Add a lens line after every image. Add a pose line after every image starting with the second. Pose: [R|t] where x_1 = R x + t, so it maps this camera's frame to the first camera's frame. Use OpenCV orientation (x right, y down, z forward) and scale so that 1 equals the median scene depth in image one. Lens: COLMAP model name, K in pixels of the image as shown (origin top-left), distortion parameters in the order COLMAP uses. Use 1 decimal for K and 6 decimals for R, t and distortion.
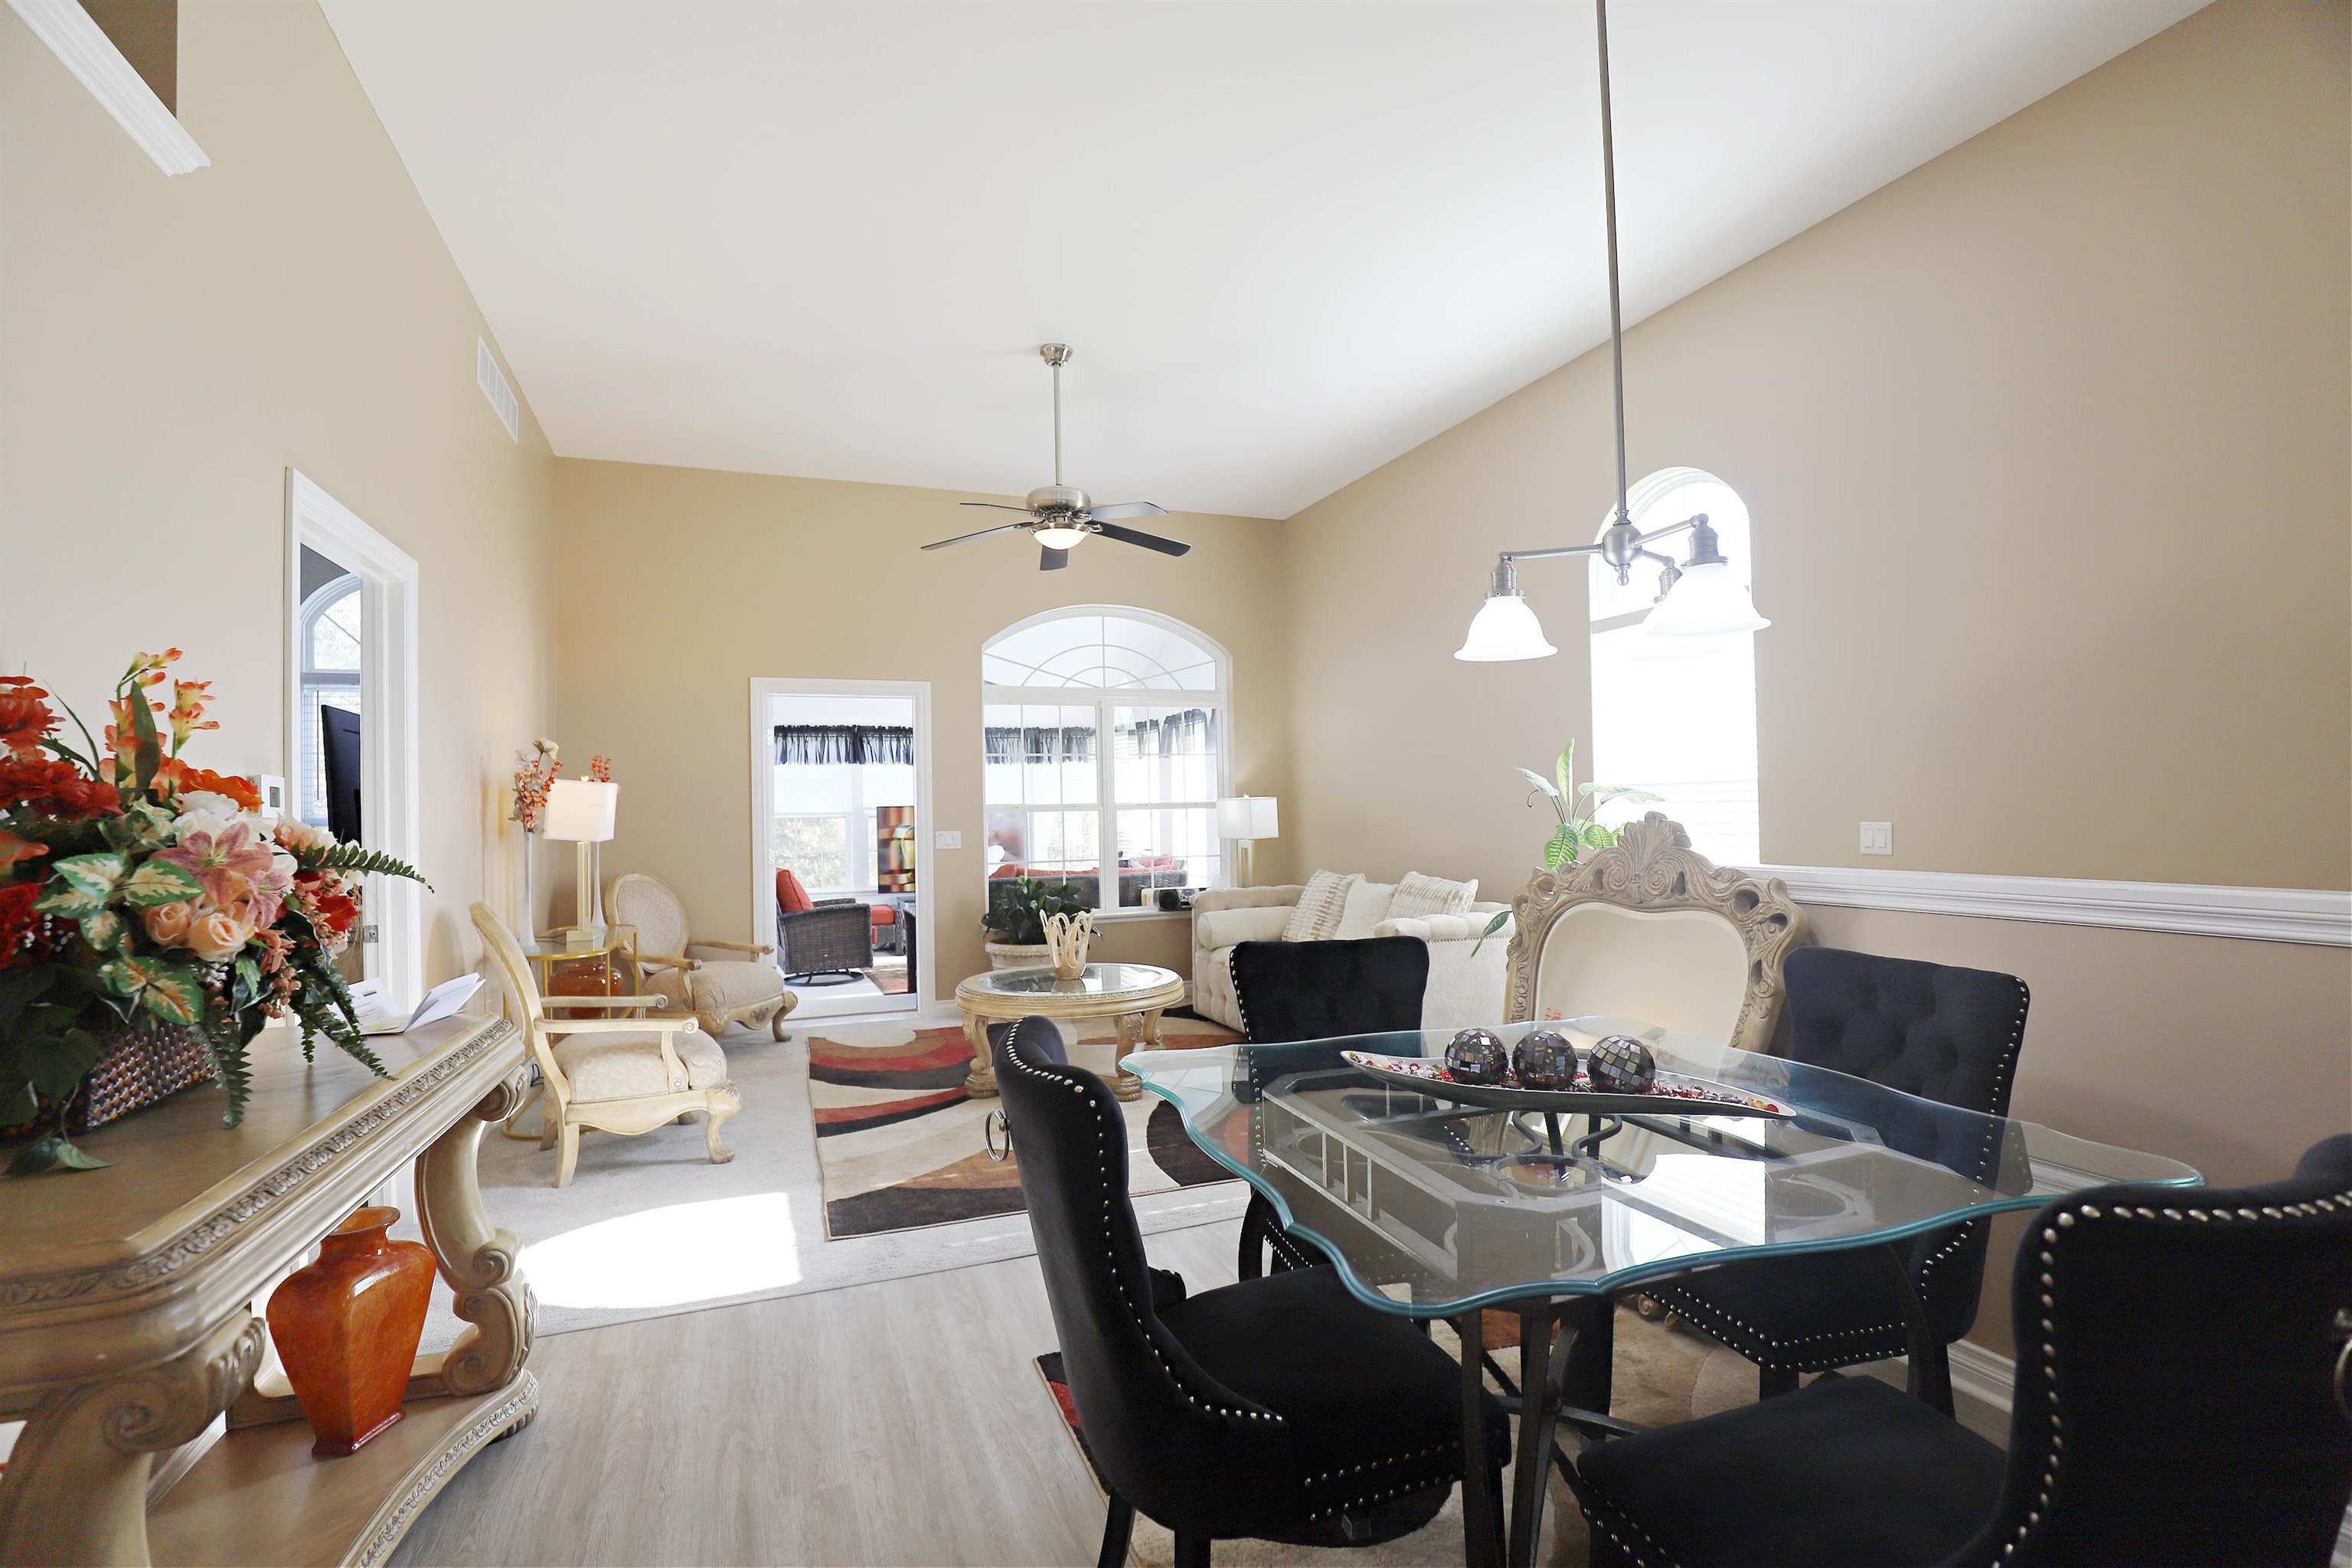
lens RADIAL K [[1098.2, 0, 1176.0], [0, 1098.2, 784.0], [0, 0, 1]] dist [-0.019072, 0.000452]
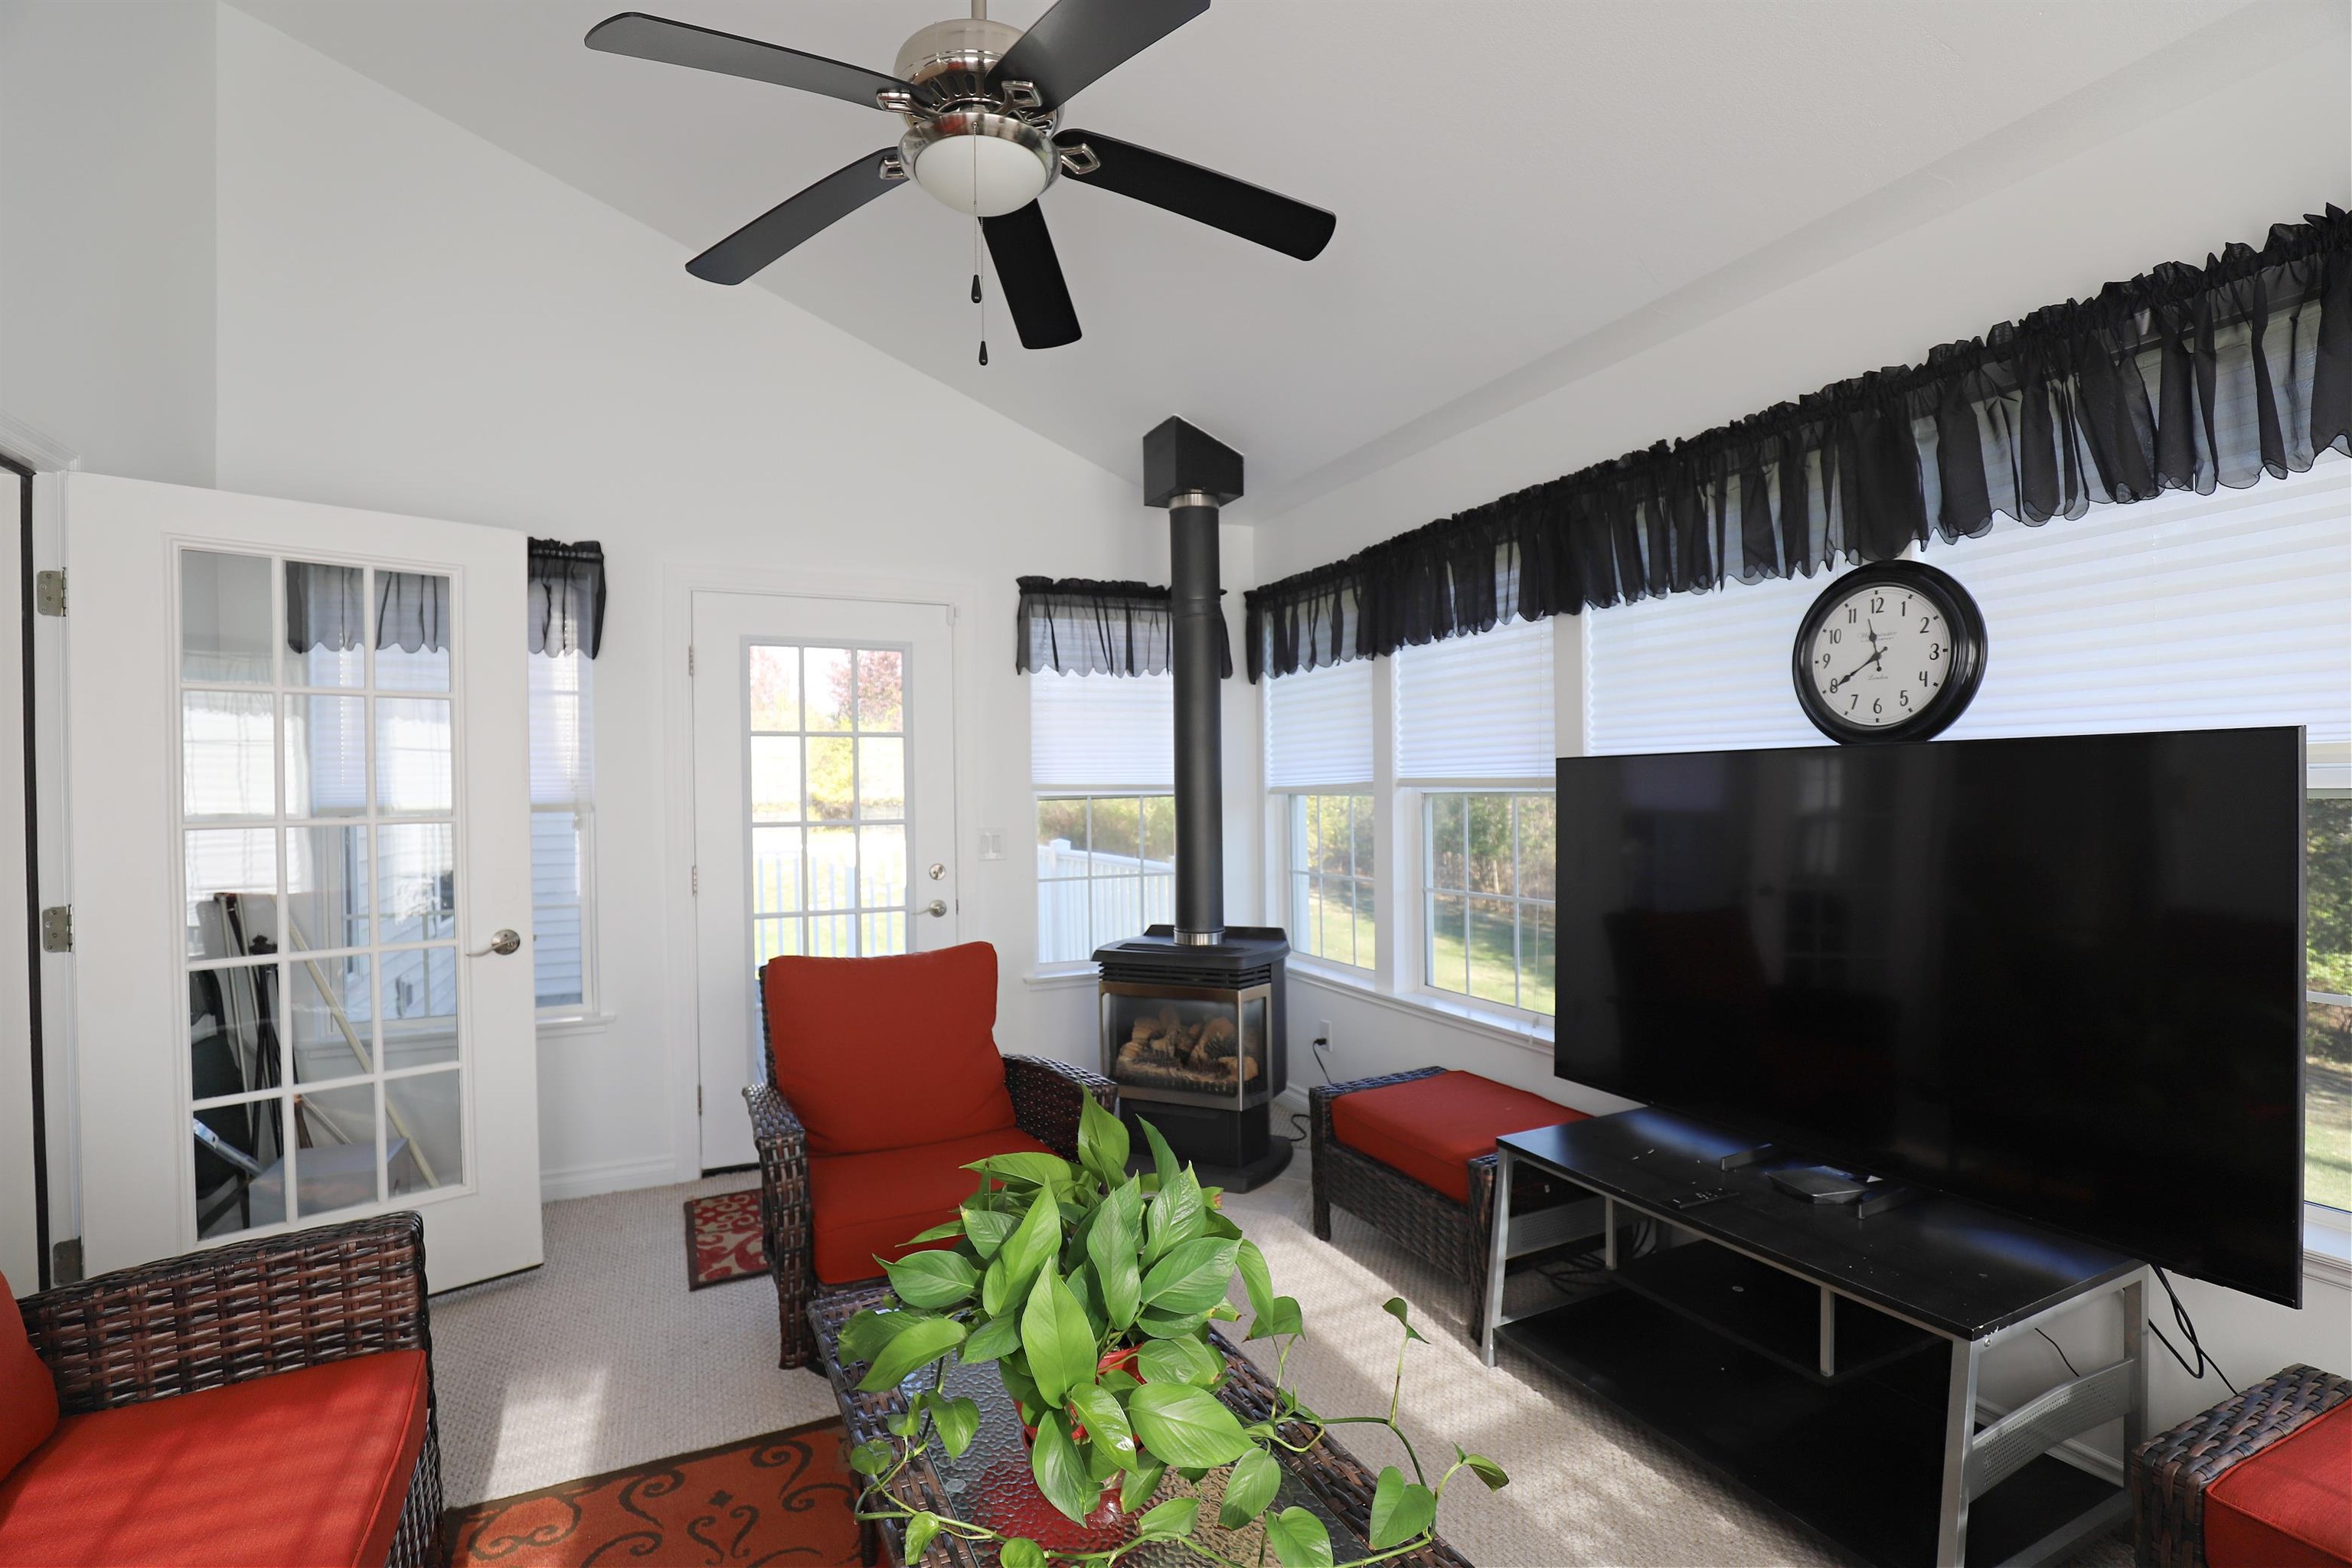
lens RADIAL K [[1110.4, 0, 1163.0], [0, 1110.4, 784.2], [0, 0, 1]] dist [-0.000124, -0.013944]
pose [[0.054287, 0.018268, -0.998358, 0.002891], [0.043267, 0.998851, 0.020629, 0.022218], [0.997588, -0.044316, 0.053434, 1.187272]]
